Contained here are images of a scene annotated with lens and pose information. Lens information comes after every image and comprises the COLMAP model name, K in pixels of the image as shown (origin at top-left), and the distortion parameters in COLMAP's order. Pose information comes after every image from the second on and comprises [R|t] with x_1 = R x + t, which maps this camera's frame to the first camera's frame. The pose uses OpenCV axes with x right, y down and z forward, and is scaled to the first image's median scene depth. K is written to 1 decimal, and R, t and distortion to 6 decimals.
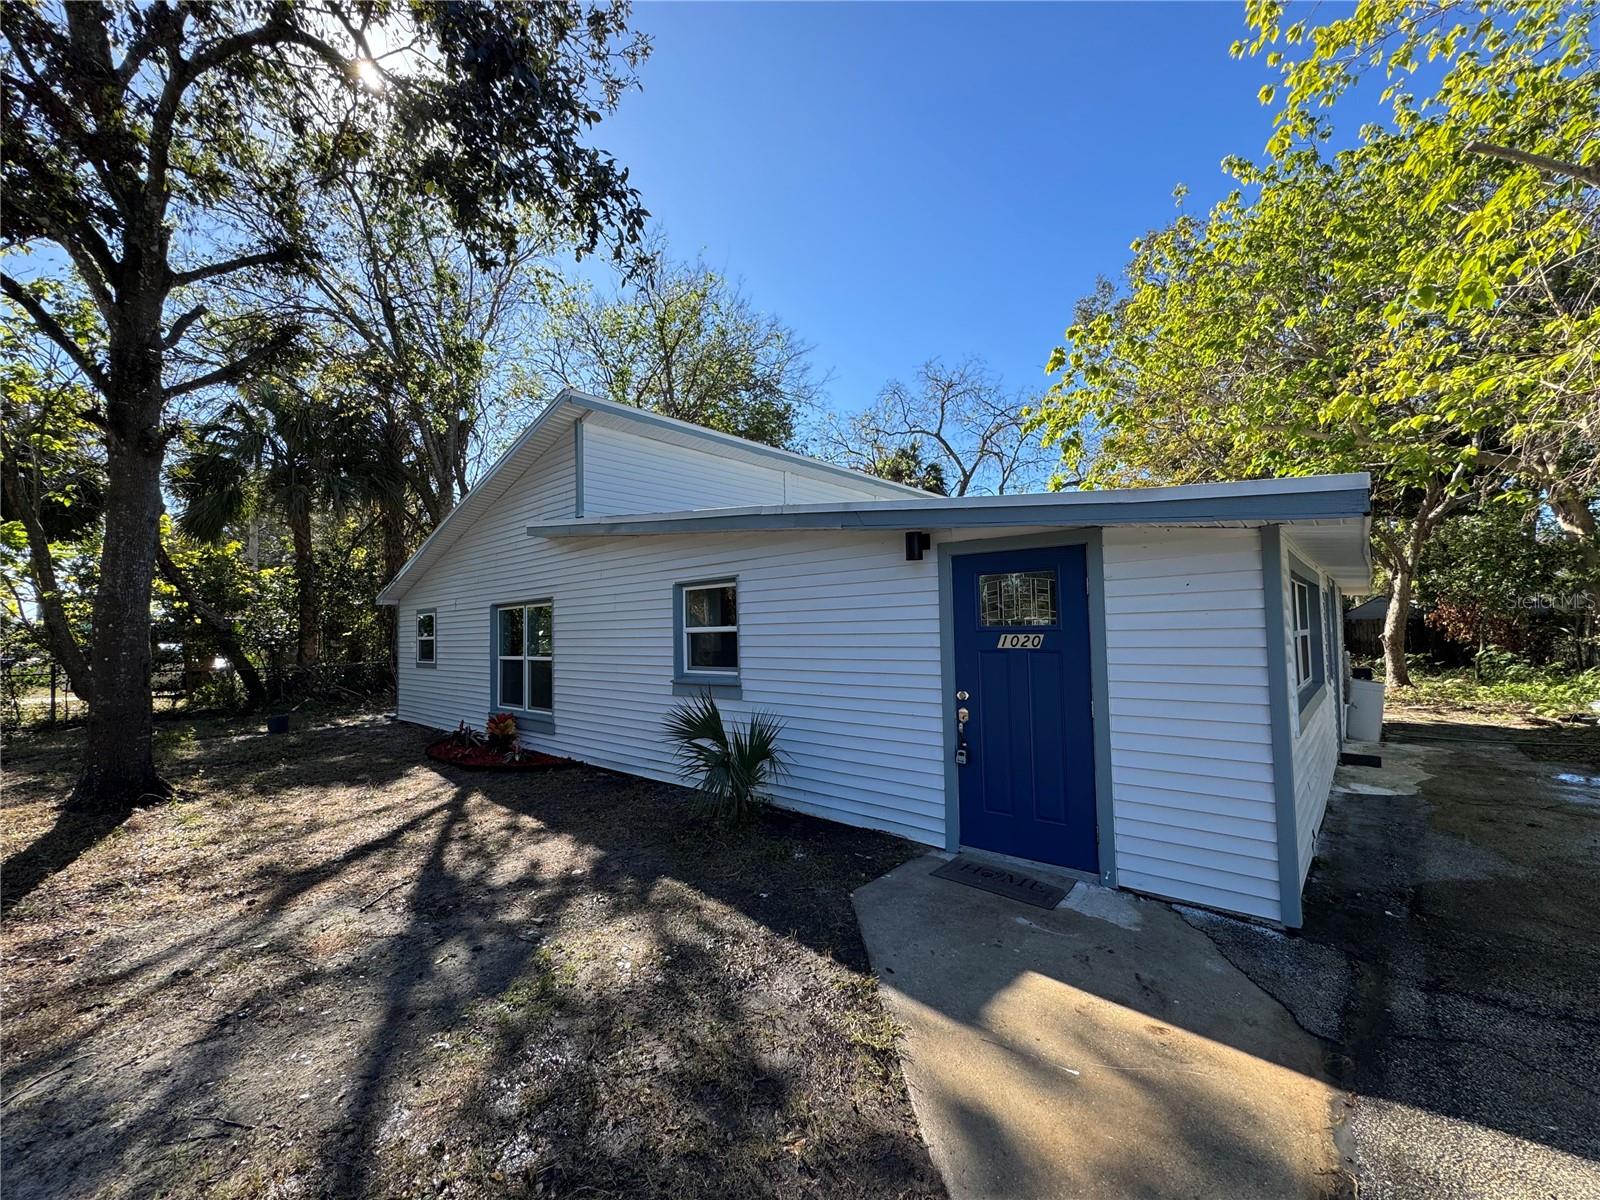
lens RADIAL K [[636.8, 0, 800.2], [0, 636.8, 610.0], [0, 0, 1]] dist [-0.002116, -0.000020]
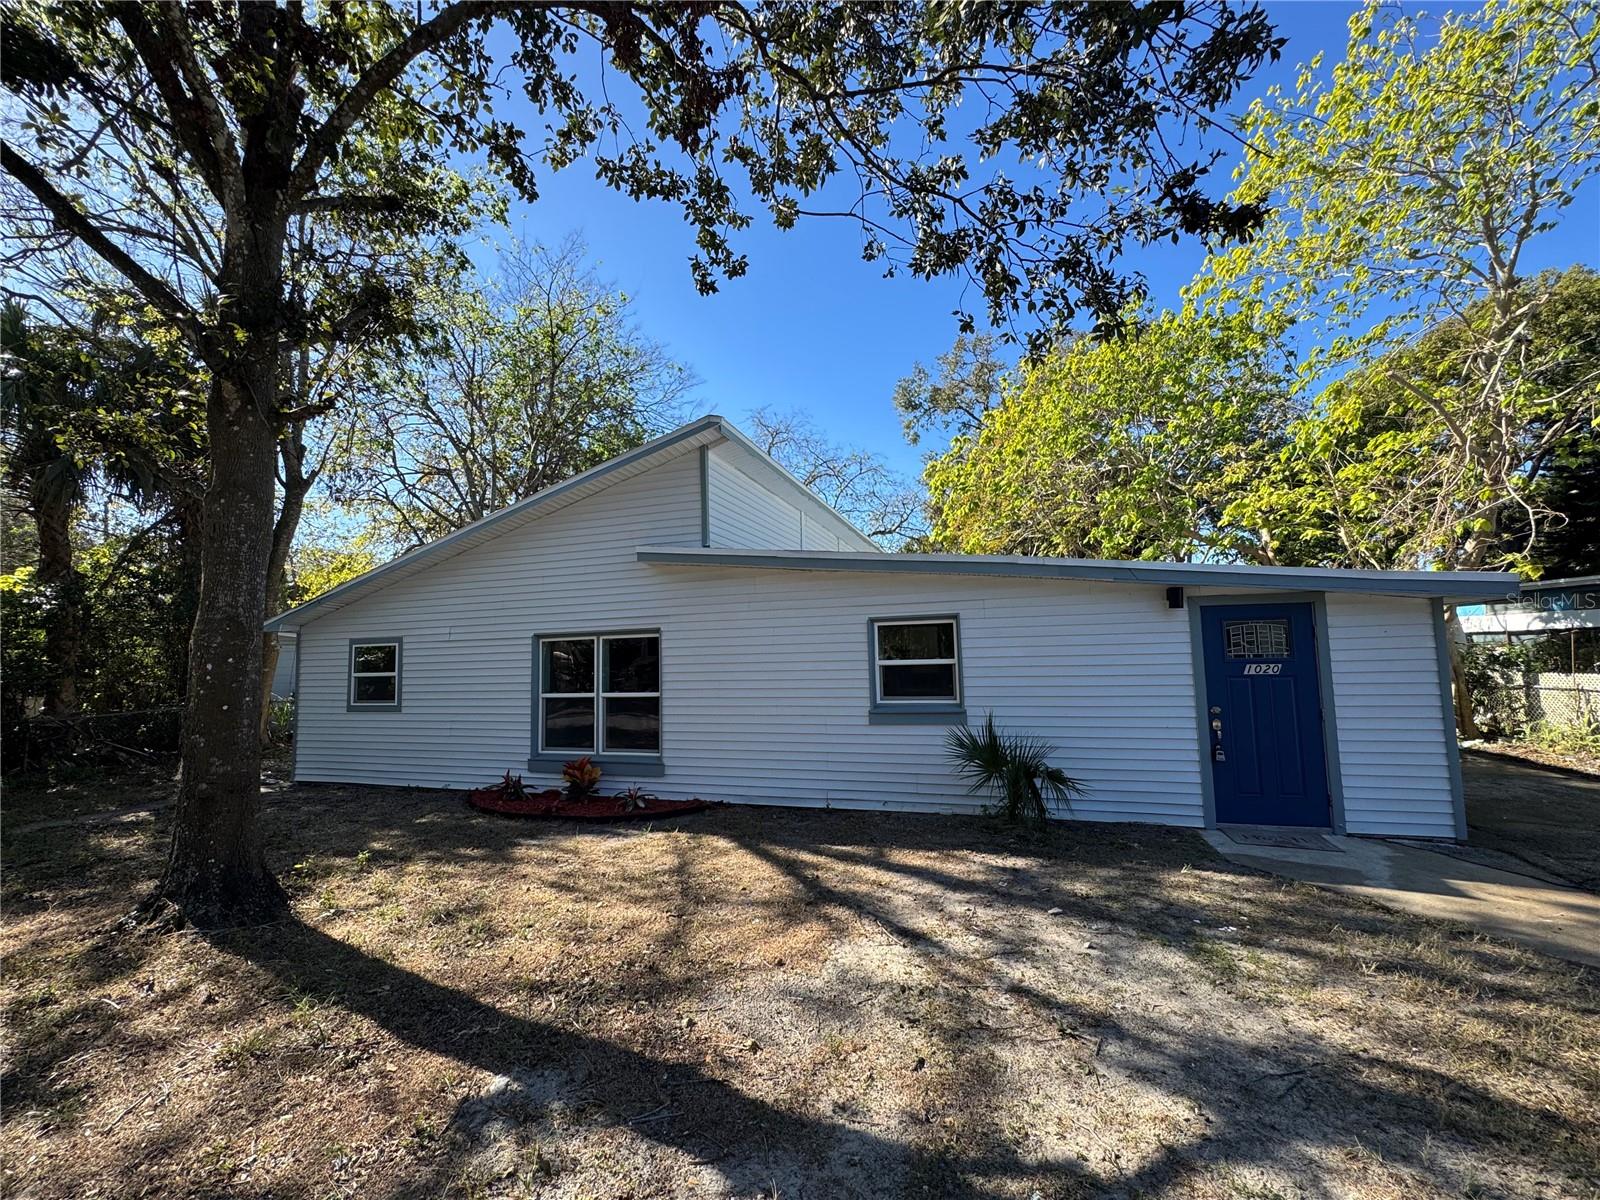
lens RADIAL K [[636.8, 0, 801.3], [0, 636.8, 592.2], [0, 0, 1]] dist [-0.002116, -0.000020]
pose [[0.915937, 0.037026, 0.399610, -0.767893], [-0.007298, 0.997107, -0.075658, -0.004891], [-0.401255, 0.066382, 0.913558, 0.069036]]
